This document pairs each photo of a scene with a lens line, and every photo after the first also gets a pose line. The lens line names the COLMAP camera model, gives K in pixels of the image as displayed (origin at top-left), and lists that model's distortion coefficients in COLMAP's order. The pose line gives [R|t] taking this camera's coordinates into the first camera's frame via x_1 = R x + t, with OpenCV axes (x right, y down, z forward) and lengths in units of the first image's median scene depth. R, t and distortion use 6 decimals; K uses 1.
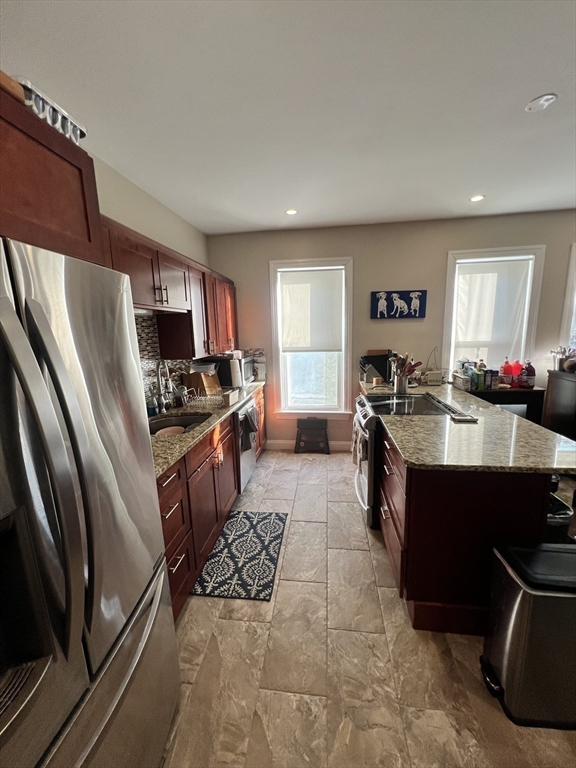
lens RADIAL K [[307.7, 0, 289.4], [0, 307.7, 385.9], [0, 0, 1]] dist [-0.003210, -0.000329]
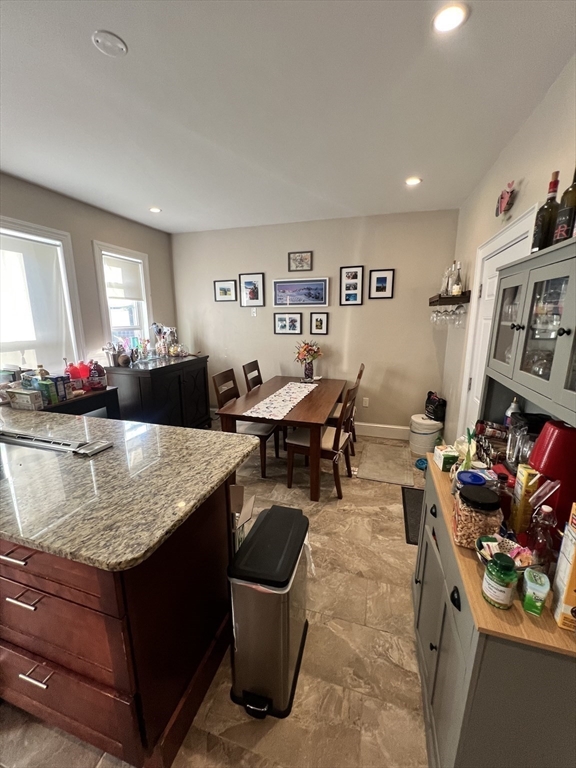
lens RADIAL K [[307.7, 0, 288.2], [0, 307.7, 383.6], [0, 0, 1]] dist [-0.003210, -0.000329]
pose [[0.170453, -0.178742, 0.969019, -0.020322], [0.175410, 0.973207, 0.148659, -0.047918], [-0.969627, 0.144636, 0.197239, 0.264797]]
